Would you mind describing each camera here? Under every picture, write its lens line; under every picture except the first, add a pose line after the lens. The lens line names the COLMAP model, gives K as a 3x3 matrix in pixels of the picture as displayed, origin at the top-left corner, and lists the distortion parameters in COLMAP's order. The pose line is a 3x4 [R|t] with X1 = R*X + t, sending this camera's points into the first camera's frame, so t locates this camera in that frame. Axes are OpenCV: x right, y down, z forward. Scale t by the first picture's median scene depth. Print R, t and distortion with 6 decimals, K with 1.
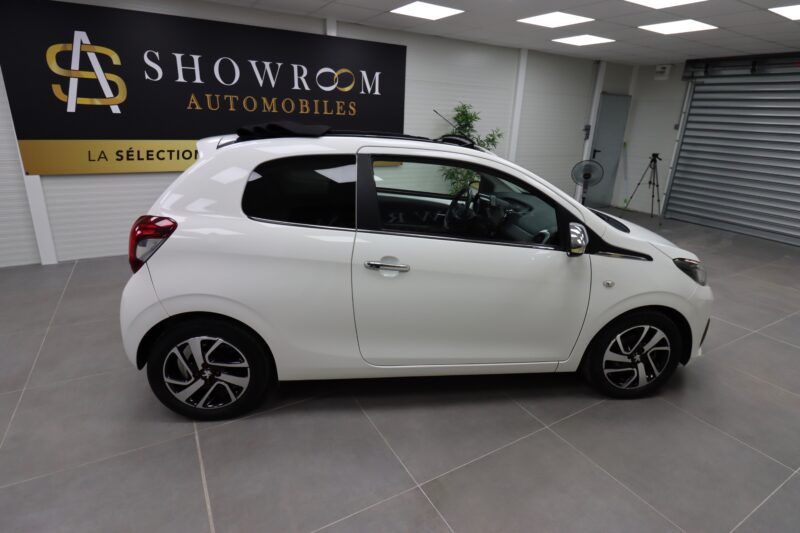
lens RADIAL K [[426.8, 0, 400.0], [0, 426.8, 266.5], [0, 0, 1]] dist [0.001811, -0.001865]
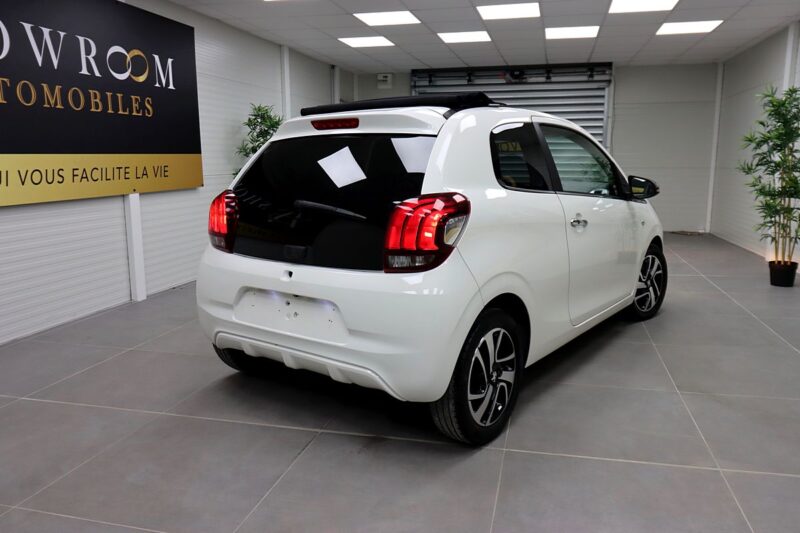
lens RADIAL K [[620.8, 0, 400.0], [0, 620.8, 266.5], [0, 0, 1]] dist [0.013931, 0.002694]
pose [[0.687835, -0.167654, 0.706241, -0.664652], [0.271201, 0.961857, -0.035799, 0.018333], [-0.673300, 0.216157, 0.707066, 0.103120]]
